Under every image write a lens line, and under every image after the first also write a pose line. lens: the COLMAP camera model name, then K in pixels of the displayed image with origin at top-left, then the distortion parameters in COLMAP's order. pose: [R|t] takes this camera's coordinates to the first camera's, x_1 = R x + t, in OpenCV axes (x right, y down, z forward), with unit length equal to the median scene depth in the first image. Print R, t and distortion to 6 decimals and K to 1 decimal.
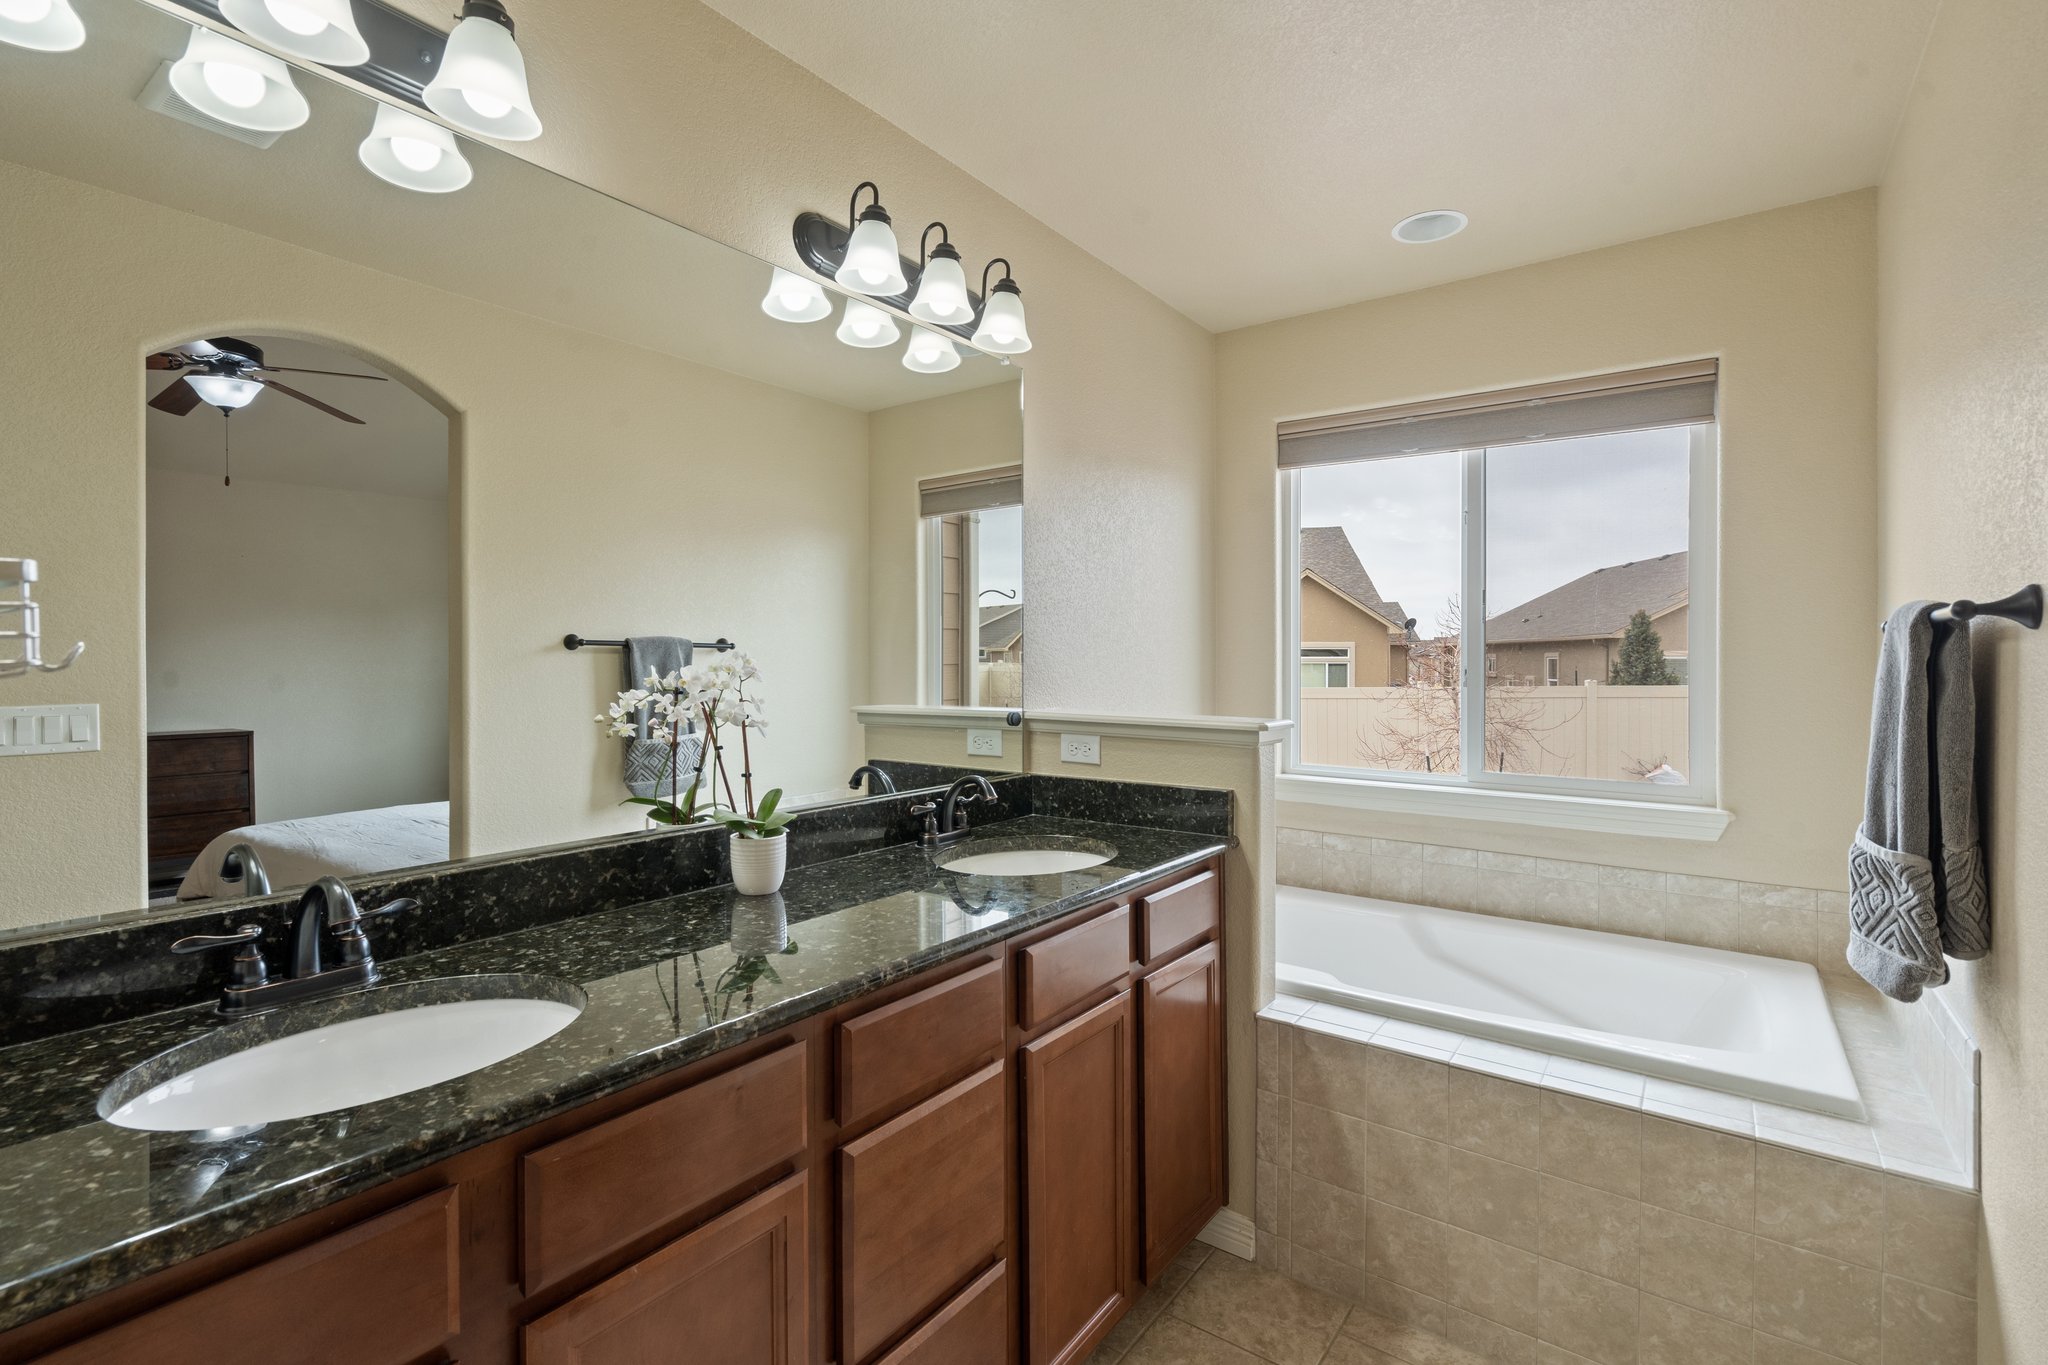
lens RADIAL K [[956.0, 0, 1016.9], [0, 956.0, 663.2], [0, 0, 1]] dist [-0.001419, 0.000122]
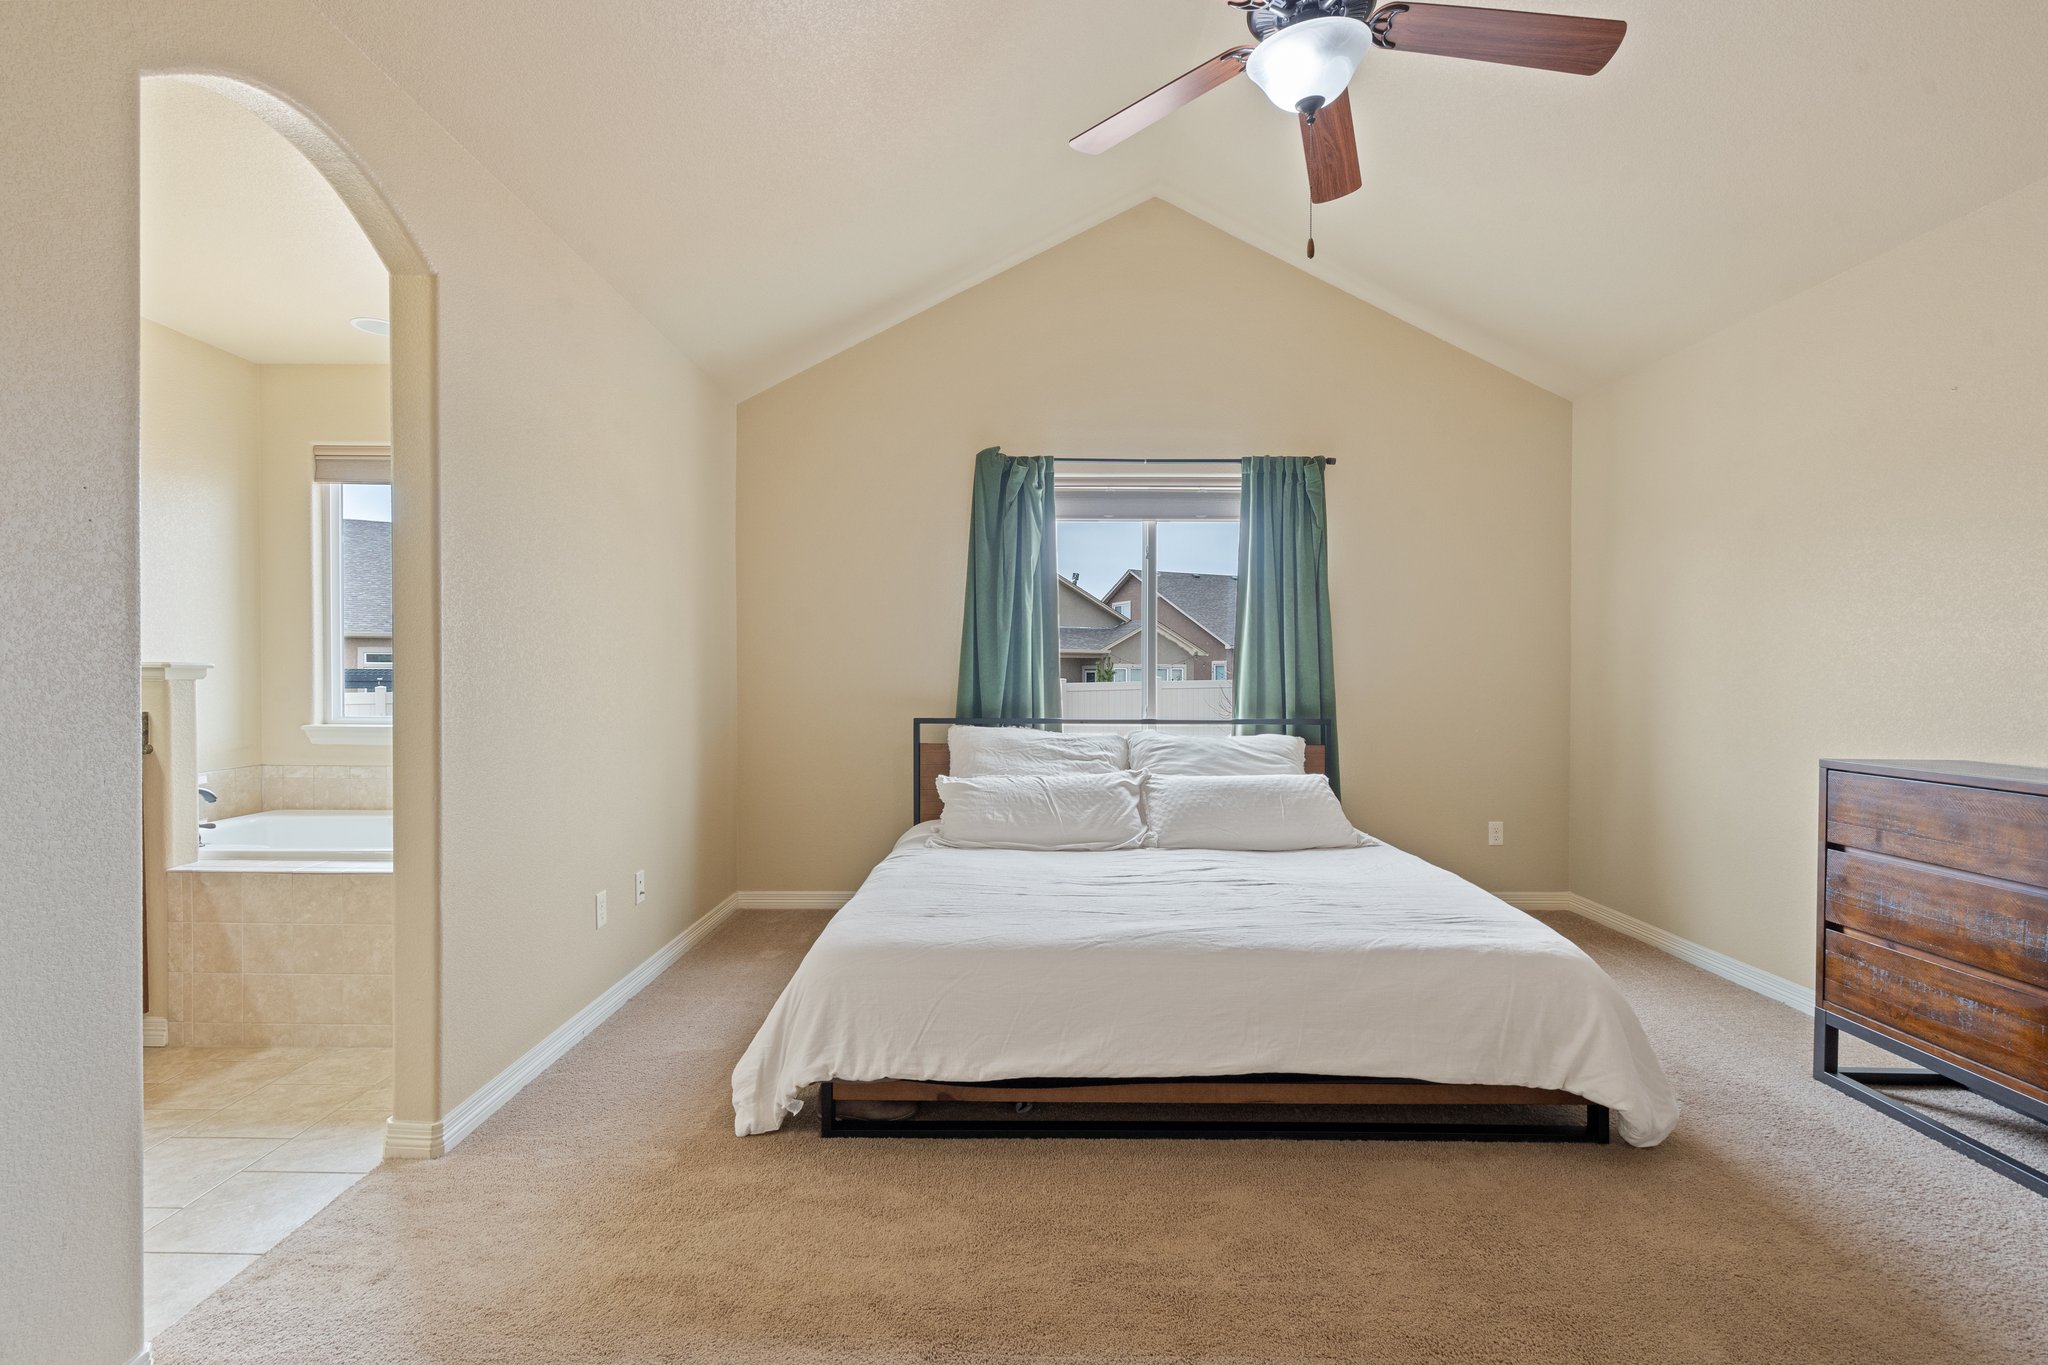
lens RADIAL K [[942.5, 0, 1024.0], [0, 942.5, 682.5], [0, 0, 1]] dist [-0.010039, 0.006277]
pose [[0.802018, -0.004022, 0.597286, 0.446336], [0.000826, 0.999984, 0.005624, 0.086629], [-0.597299, -0.004017, 0.802008, -0.876333]]
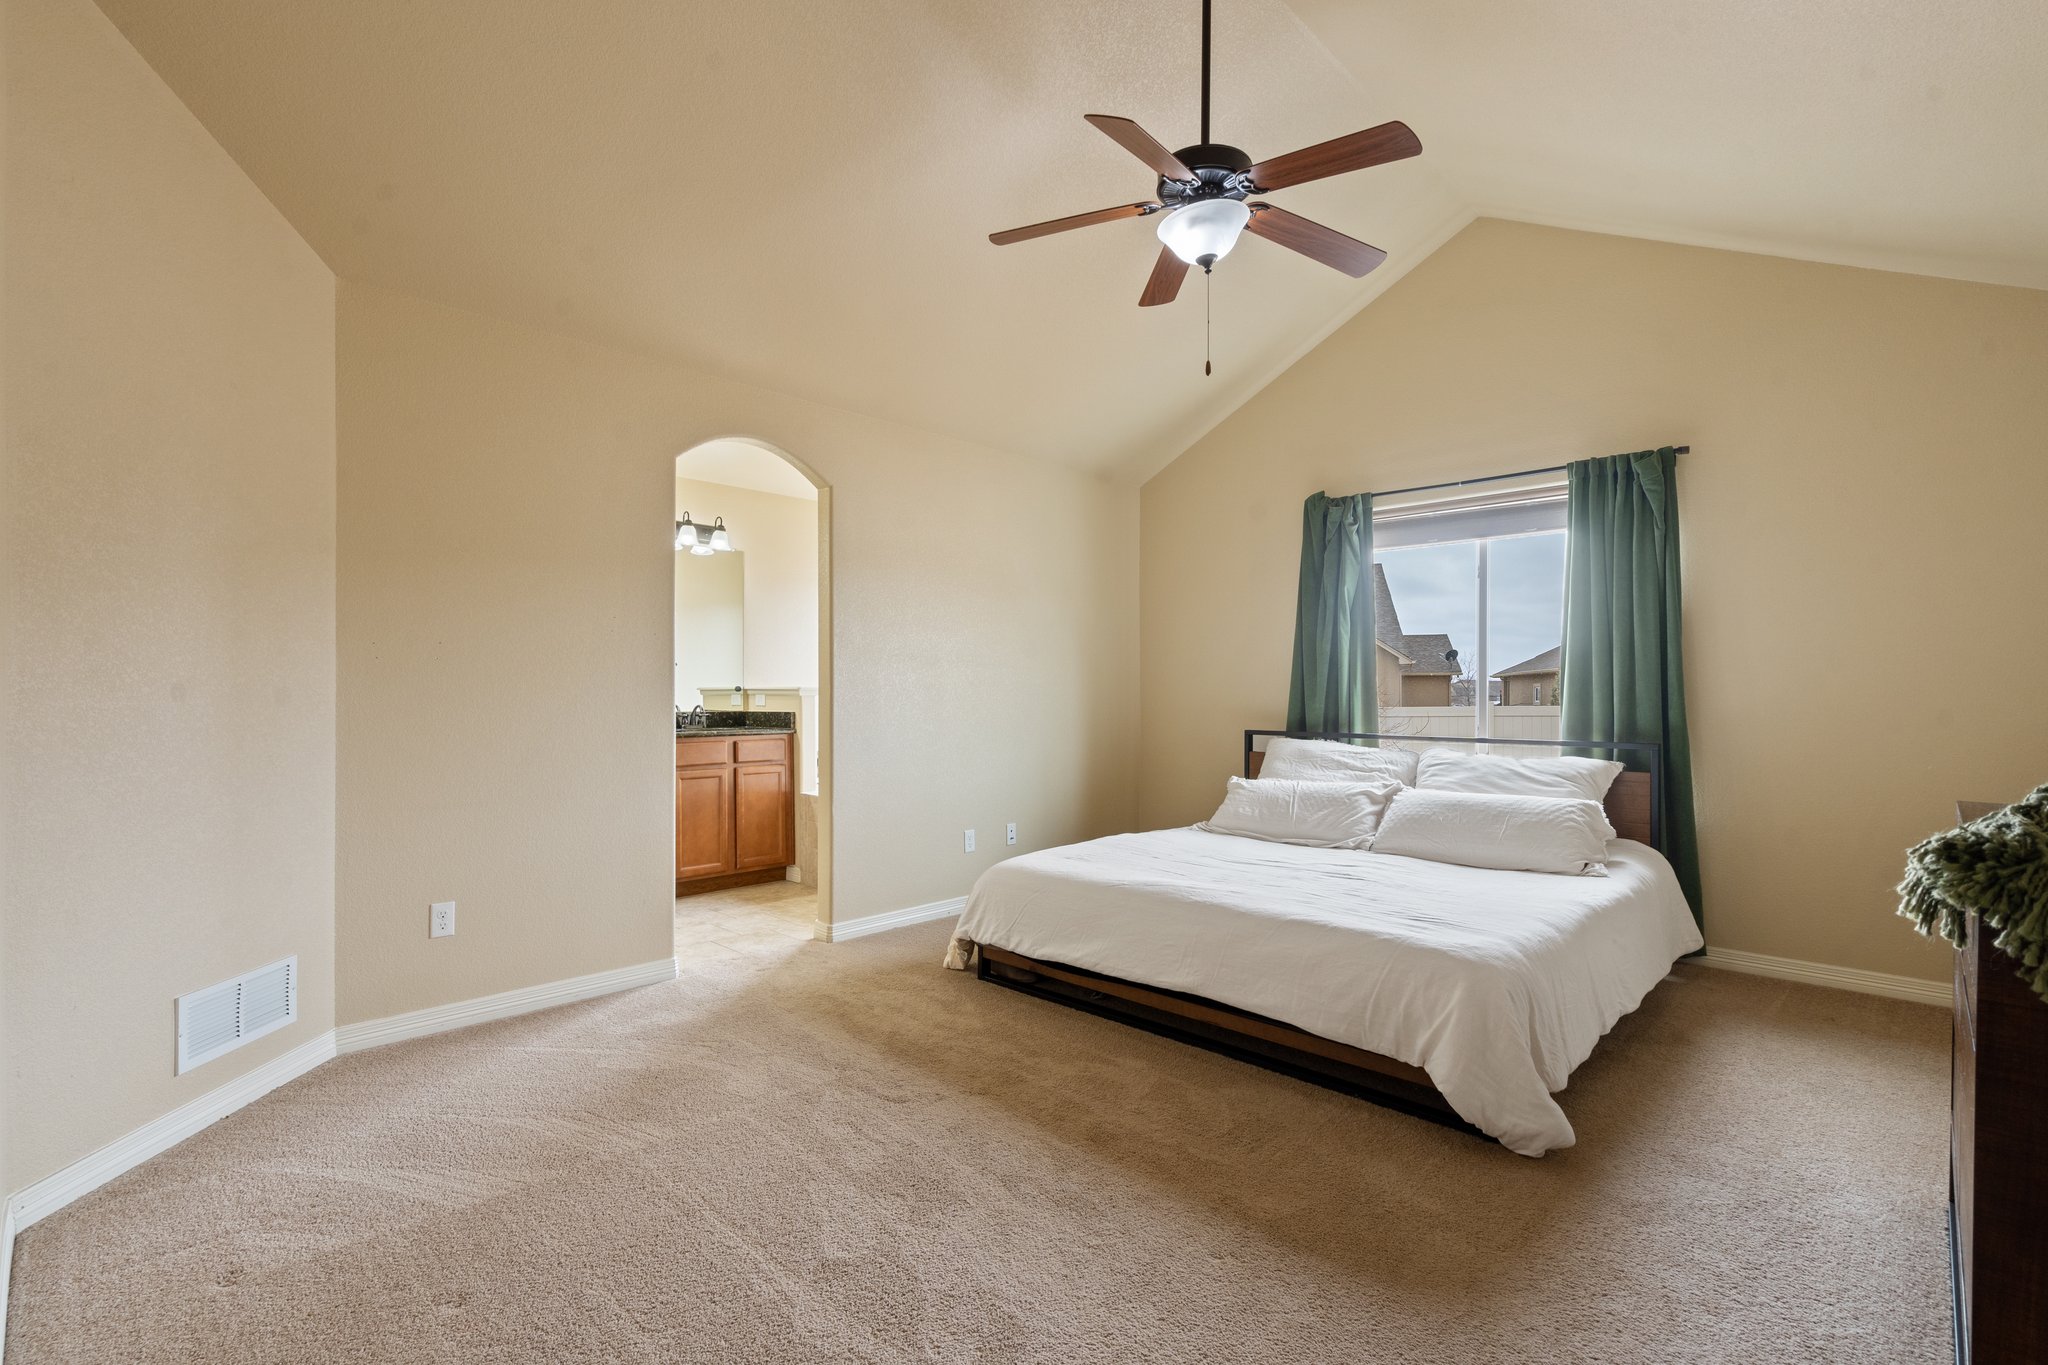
lens RADIAL K [[953.6, 0, 1017.7], [0, 953.6, 695.2], [0, 0, 1]] dist [-0.002034, 0.000035]
pose [[0.990842, 0.002801, -0.135001, 1.261767], [-0.003116, 0.999993, -0.002119, 0.092725], [0.134994, 0.002520, 0.990843, -1.664604]]
